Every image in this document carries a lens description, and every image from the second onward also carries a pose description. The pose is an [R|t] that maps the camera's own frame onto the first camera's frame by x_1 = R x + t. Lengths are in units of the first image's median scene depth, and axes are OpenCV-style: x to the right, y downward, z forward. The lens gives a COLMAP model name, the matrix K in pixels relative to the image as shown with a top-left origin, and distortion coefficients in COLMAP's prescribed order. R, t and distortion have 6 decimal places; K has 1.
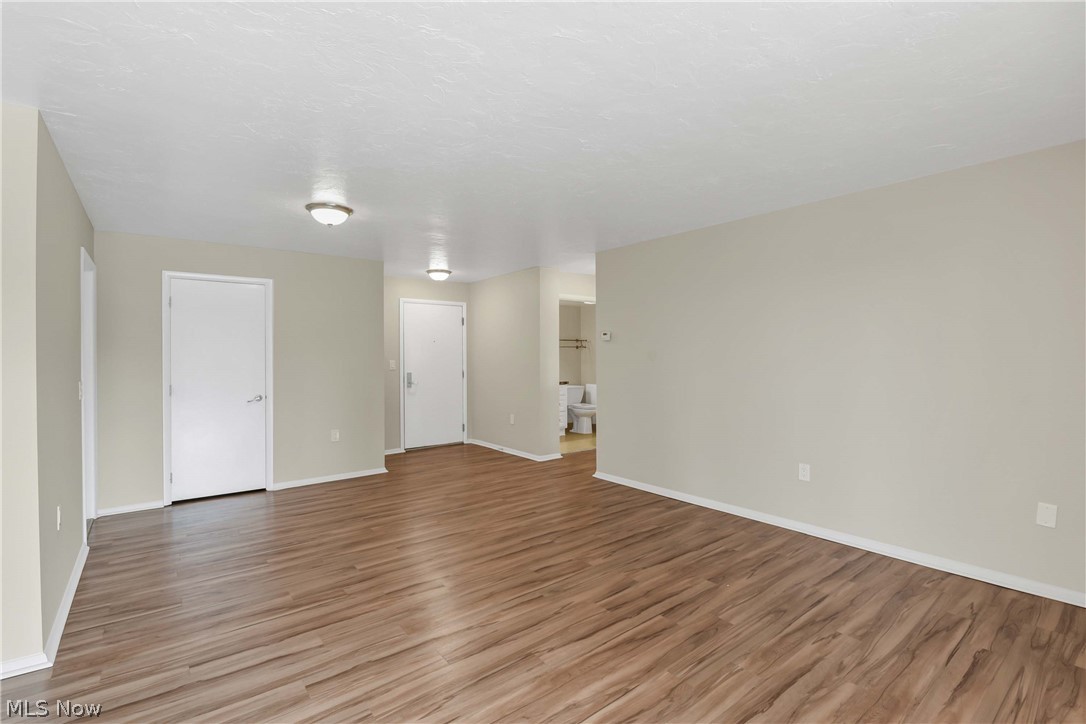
lens RADIAL K [[497.7, 0, 549.7], [0, 497.7, 358.3], [0, 0, 1]] dist [-0.002672, -0.008078]
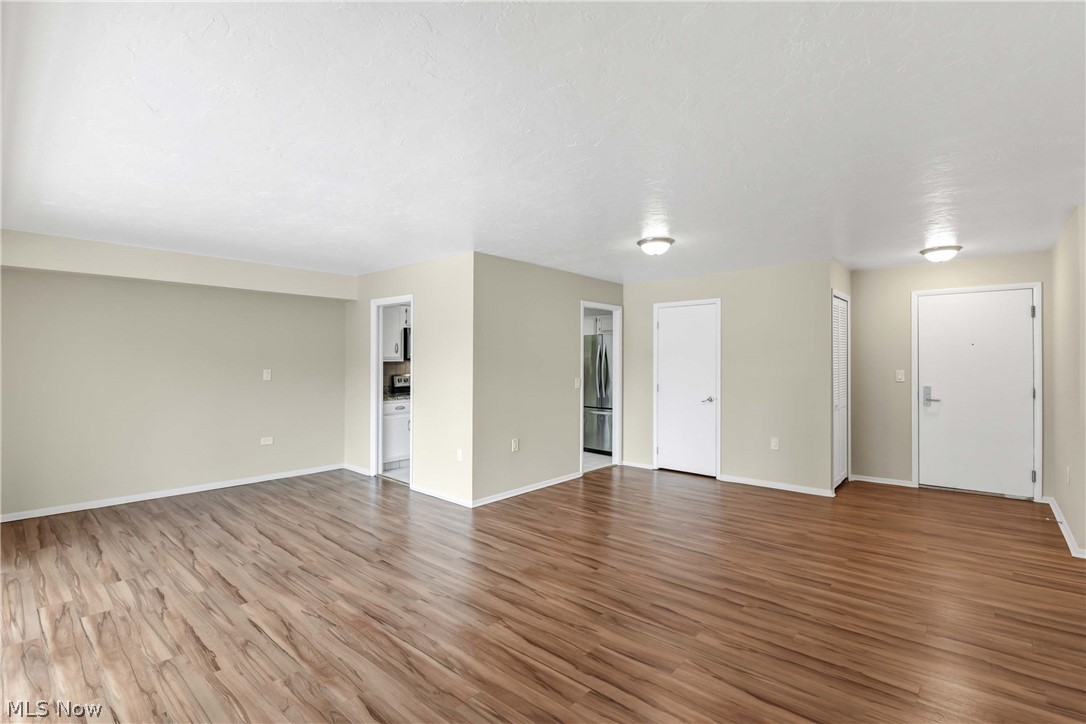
lens RADIAL K [[497.7, 0, 549.7], [0, 497.7, 358.3], [0, 0, 1]] dist [-0.002672, -0.008078]
pose [[0.178590, -0.004024, -0.983915, 0.786636], [-0.006966, 0.999961, -0.005354, -0.013830], [0.983899, 0.007810, 0.178555, 0.614335]]
